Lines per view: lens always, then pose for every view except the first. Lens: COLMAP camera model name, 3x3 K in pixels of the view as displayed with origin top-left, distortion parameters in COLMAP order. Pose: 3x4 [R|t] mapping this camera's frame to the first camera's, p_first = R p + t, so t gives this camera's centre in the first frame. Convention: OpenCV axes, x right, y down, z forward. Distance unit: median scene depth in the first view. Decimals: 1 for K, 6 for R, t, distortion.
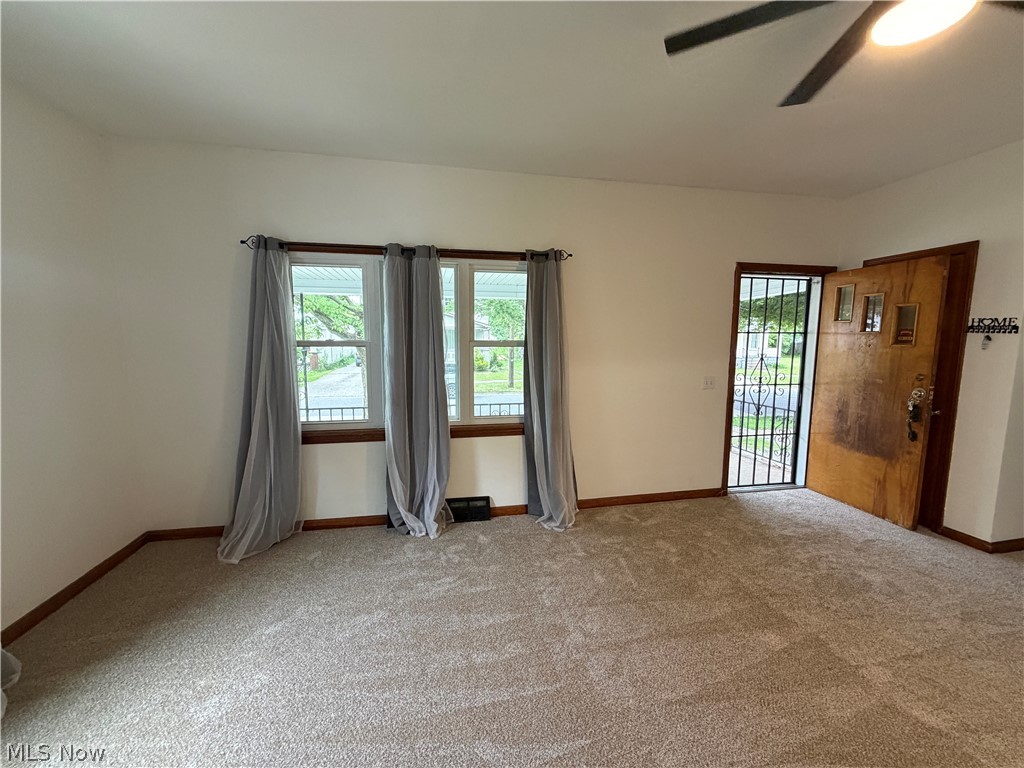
lens RADIAL K [[408.8, 0, 509.1], [0, 408.8, 385.4], [0, 0, 1]] dist [0.000372, 0.000250]
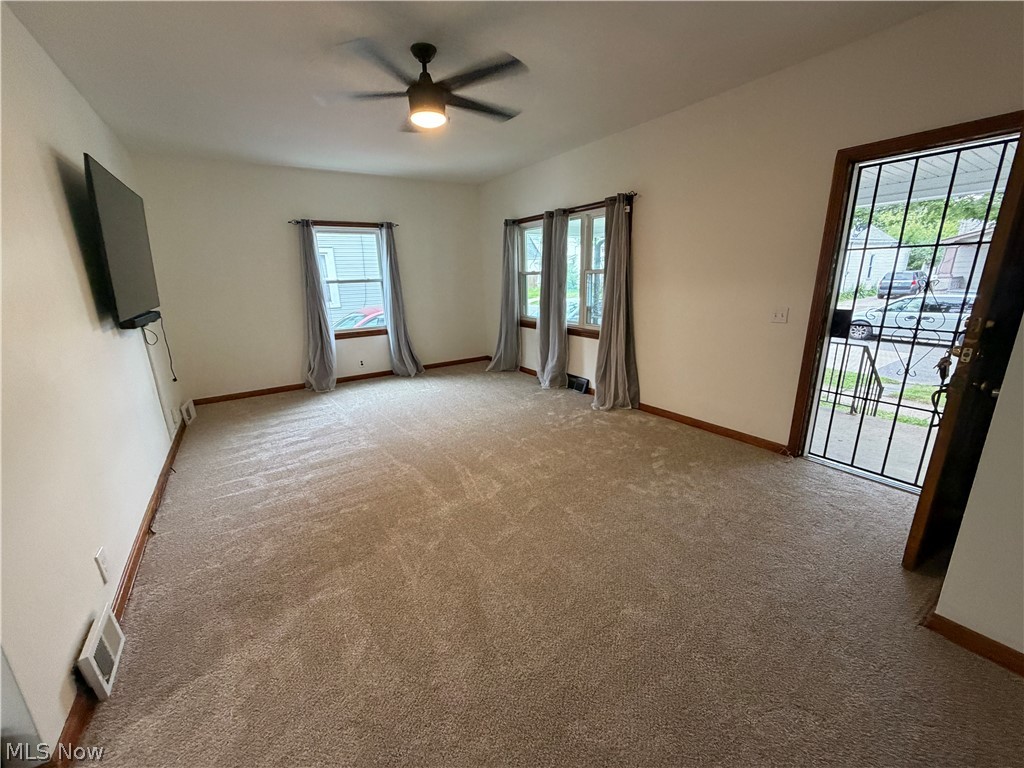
lens RADIAL K [[408.8, 0, 509.1], [0, 408.8, 385.4], [0, 0, 1]] dist [0.000372, 0.000250]
pose [[0.367358, 0.237131, -0.899342, 1.212862], [-0.071844, 0.971298, 0.226758, -0.020521], [0.927301, -0.018689, 0.373851, 0.196505]]
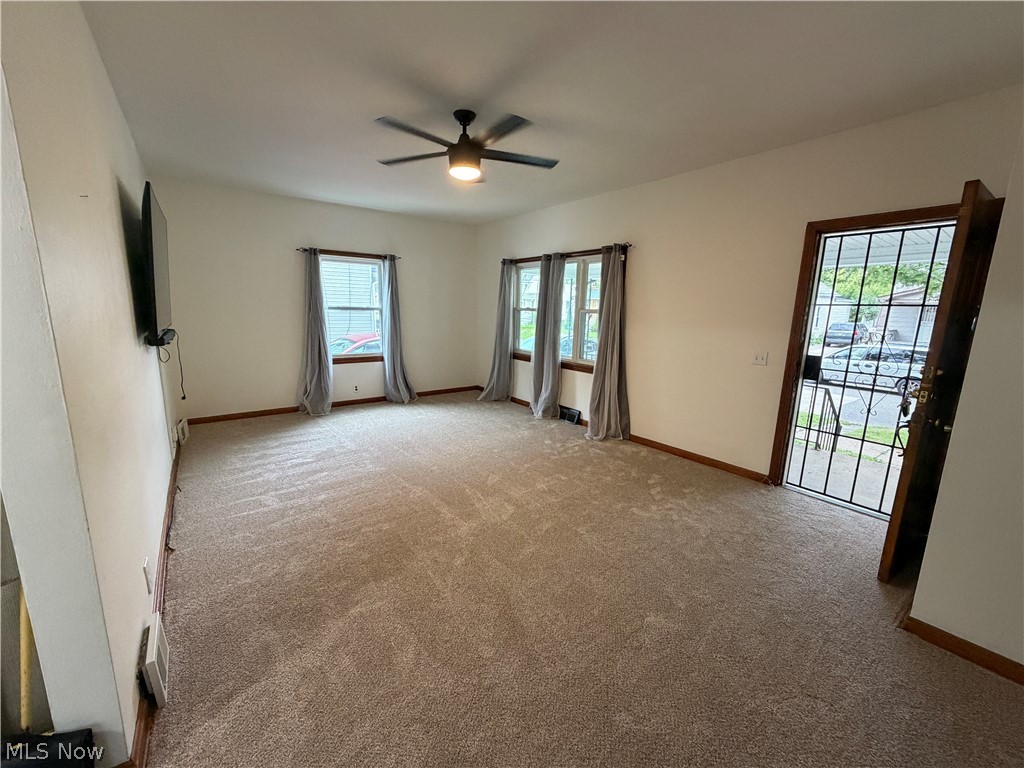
lens RADIAL K [[408.8, 0, 509.1], [0, 408.8, 385.4], [0, 0, 1]] dist [0.000372, 0.000250]
pose [[0.428397, 0.180356, -0.885408, 1.232888], [-0.117593, 0.982672, 0.143273, -0.014640], [0.895906, 0.042740, 0.442183, 0.074421]]
